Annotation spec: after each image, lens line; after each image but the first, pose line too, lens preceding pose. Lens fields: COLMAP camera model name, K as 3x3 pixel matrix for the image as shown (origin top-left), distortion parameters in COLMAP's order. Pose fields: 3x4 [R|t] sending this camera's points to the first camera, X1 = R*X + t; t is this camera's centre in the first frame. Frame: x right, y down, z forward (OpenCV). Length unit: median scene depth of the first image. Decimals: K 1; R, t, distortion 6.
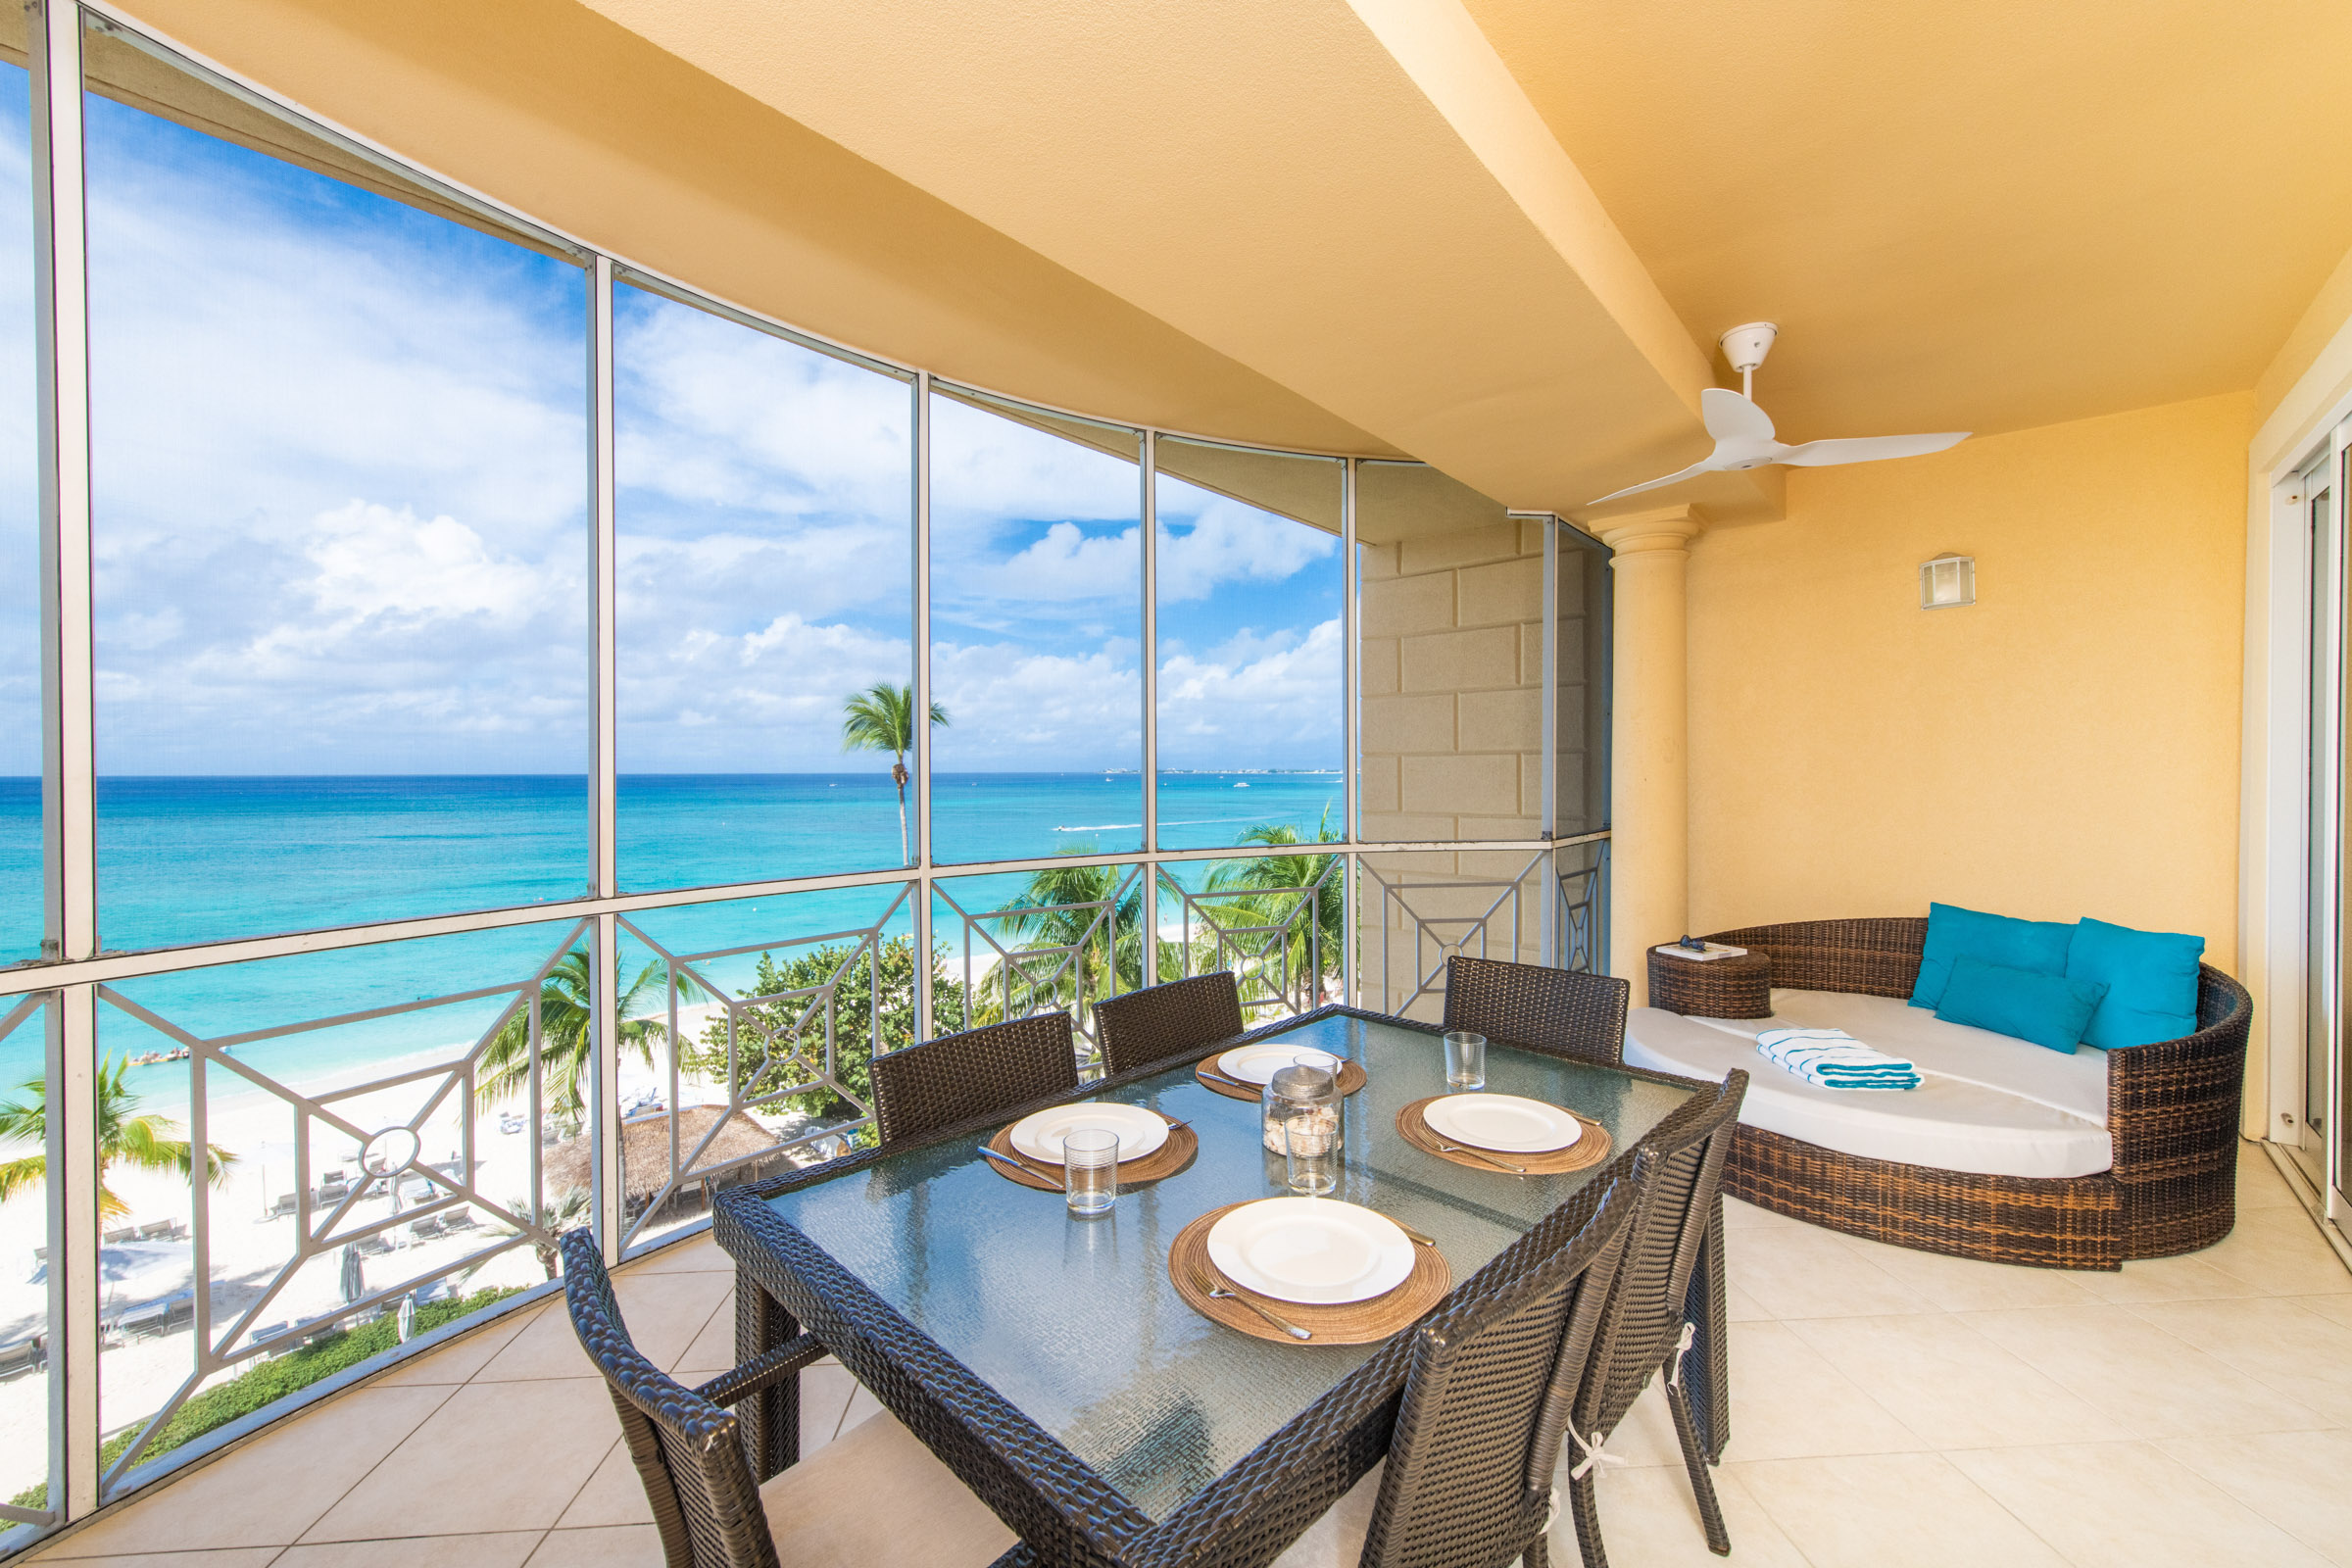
lens RADIAL K [[998.6, 0, 1213.6], [0, 998.6, 786.1], [0, 0, 1]] dist [0.018386, -0.005317]
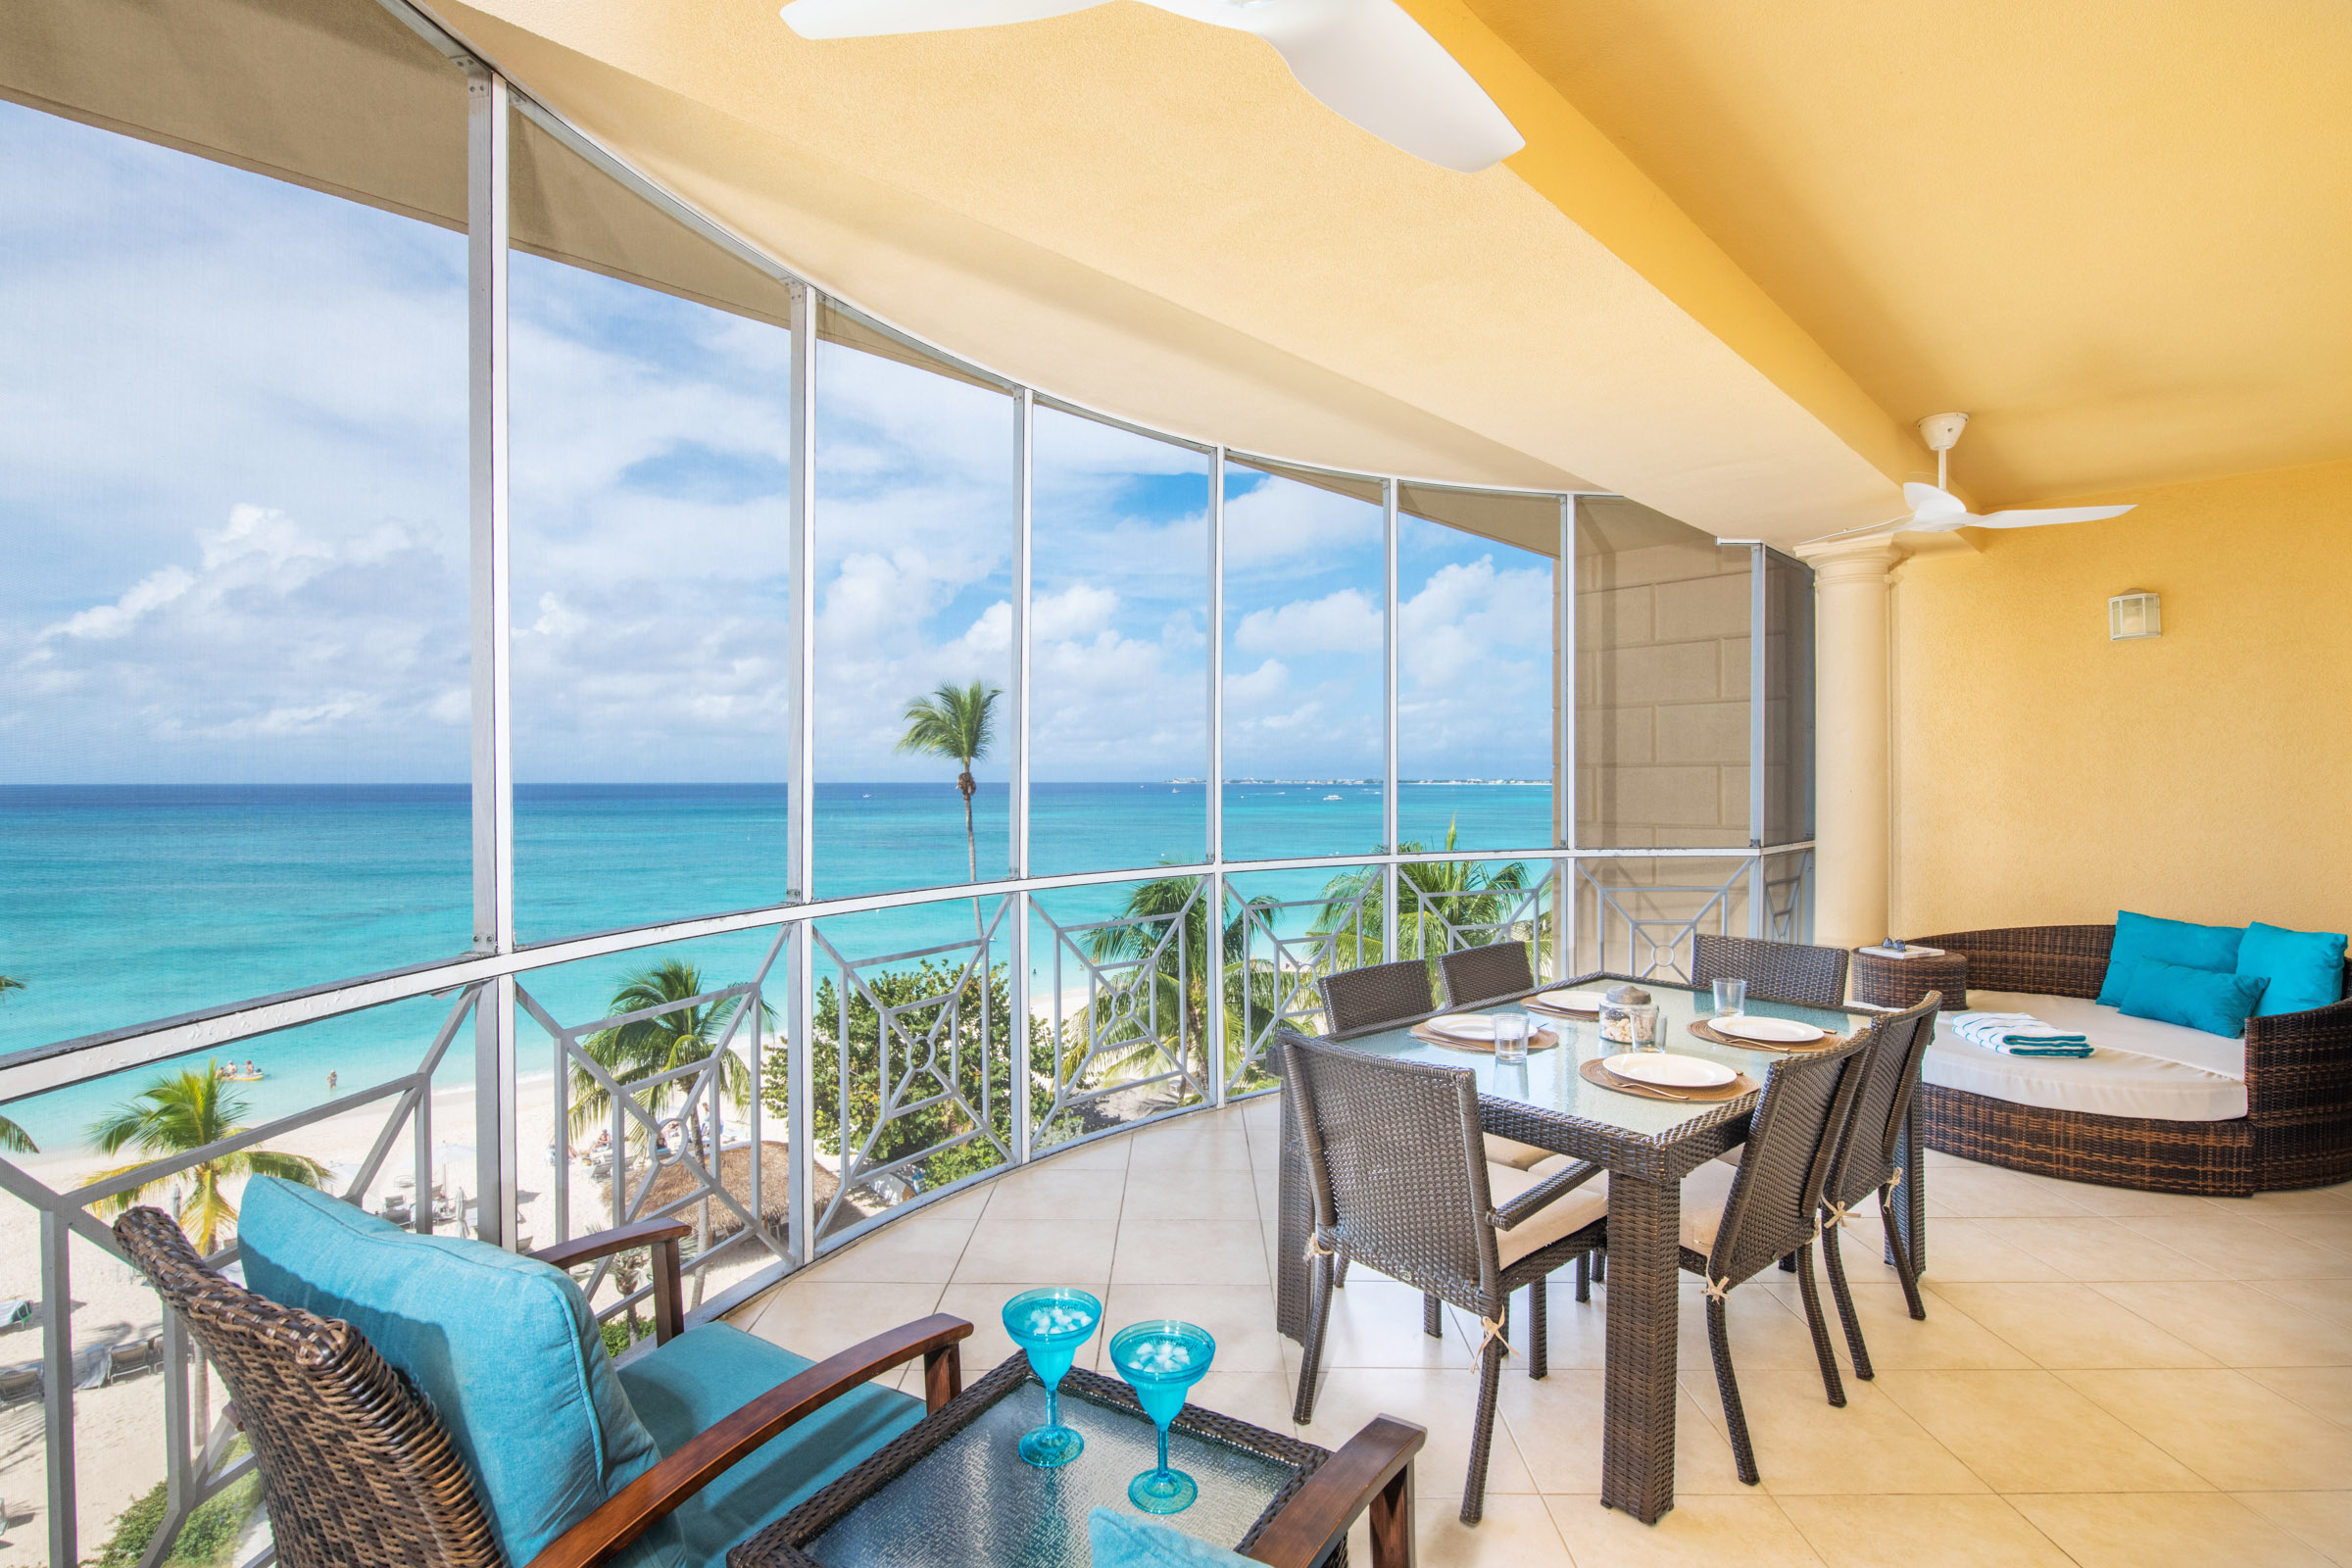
lens RADIAL K [[1222.7, 0, 1176.0], [0, 1222.7, 784.0], [0, 0, 1]] dist [-0.000122, -0.006935]
pose [[0.997075, 0.007325, -0.076072, -0.244241], [-0.008314, 0.999885, -0.012695, 0.005243], [0.075970, 0.013291, 0.997022, -0.471620]]
